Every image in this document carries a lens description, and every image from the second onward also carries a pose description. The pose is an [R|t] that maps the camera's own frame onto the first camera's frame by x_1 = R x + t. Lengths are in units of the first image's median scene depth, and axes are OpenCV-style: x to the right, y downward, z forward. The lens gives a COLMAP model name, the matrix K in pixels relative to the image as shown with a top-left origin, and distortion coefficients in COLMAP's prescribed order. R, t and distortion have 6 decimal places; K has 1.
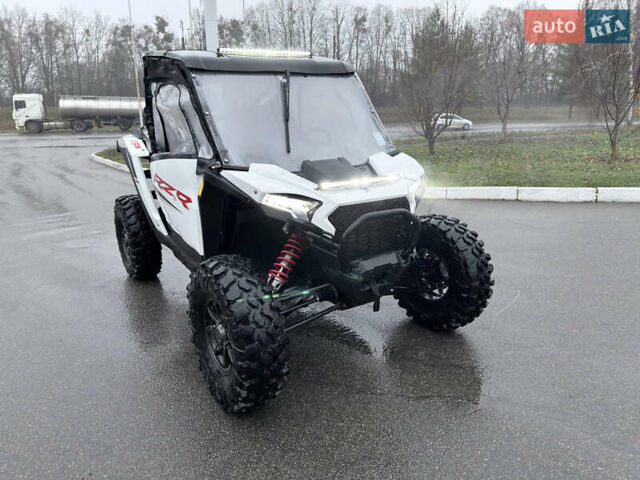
lens RADIAL K [[459.8, 0, 317.4], [0, 459.8, 240.2], [0, 0, 1]] dist [0.026000, -0.023349]
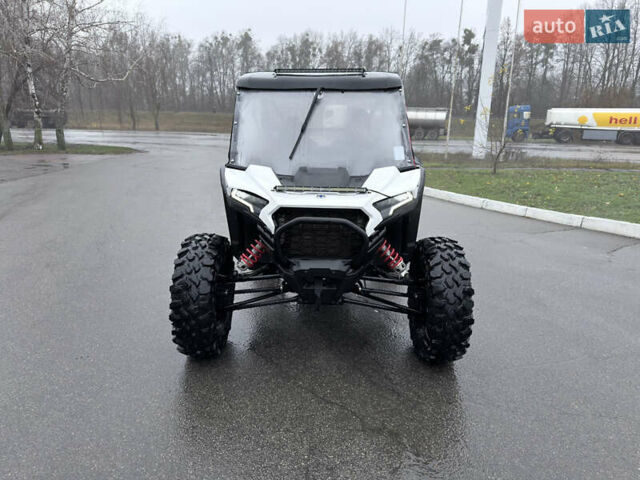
lens RADIAL K [[459.8, 0, 322.8], [0, 459.8, 241.6], [0, 0, 1]] dist [0.026000, -0.023349]
pose [[0.822472, 0.169631, -0.542923, 0.549665], [-0.179309, 0.983151, 0.035543, -0.035616], [0.539804, 0.068118, 0.839030, 0.078057]]
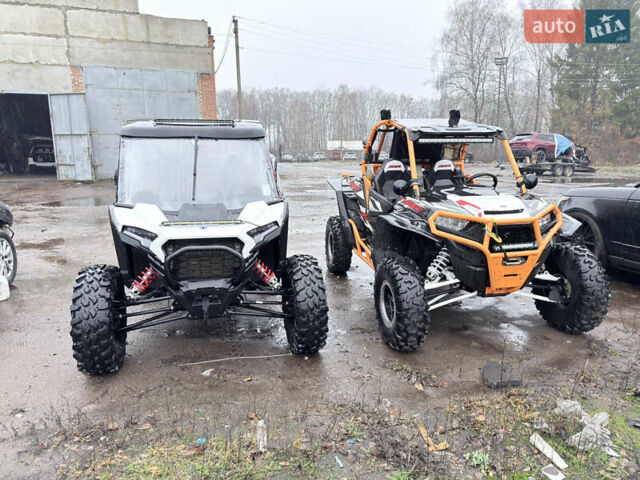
lens RADIAL K [[418.5, 0, 323.7], [0, 418.5, 240.4], [0, 0, 1]] dist [0.027804, -0.004053]
pose [[0.946326, 0.098160, -0.307947, 0.617440], [-0.116417, 0.992336, -0.041439, -0.052305], [0.301519, 0.075065, 0.950501, -0.024545]]
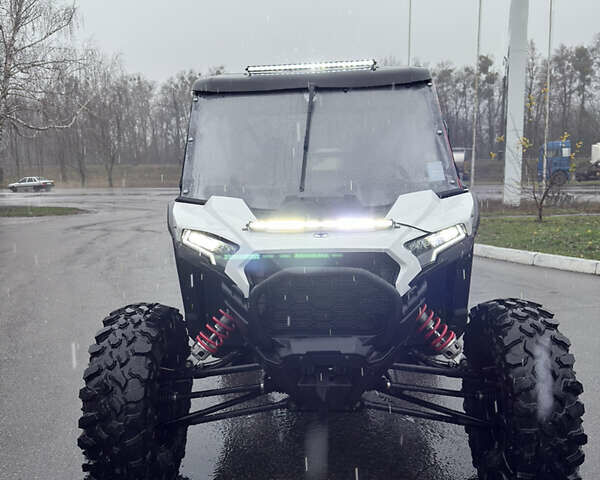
lens RADIAL K [[575.1, 0, 299.9], [0, 575.1, 234.3], [0, 0, 1]] dist [0.025623, 0.000000]
pose [[0.810685, 0.061723, -0.582219, 0.443893], [-0.149813, 0.983190, -0.104369, -0.015961], [0.565991, 0.171834, 0.806305, 0.224812]]
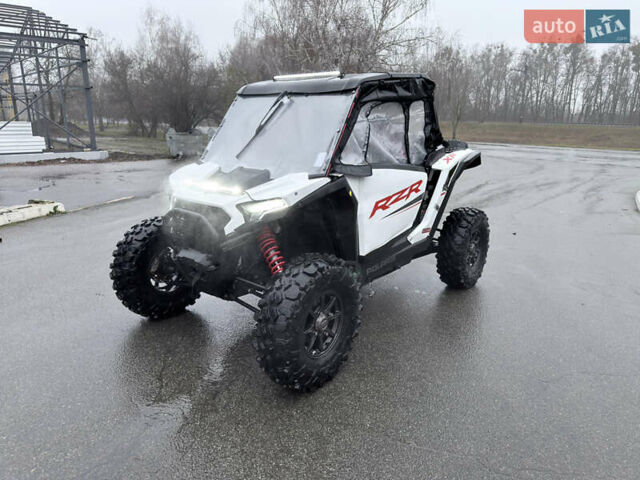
lens RADIAL K [[459.8, 0, 318.3], [0, 459.8, 239.6], [0, 0, 1]] dist [0.026000, -0.023349]
pose [[0.298238, 0.257044, -0.919229, 0.985350], [-0.293258, 0.941151, 0.168029, -0.213552], [0.908325, 0.219459, 0.356067, 0.669156]]
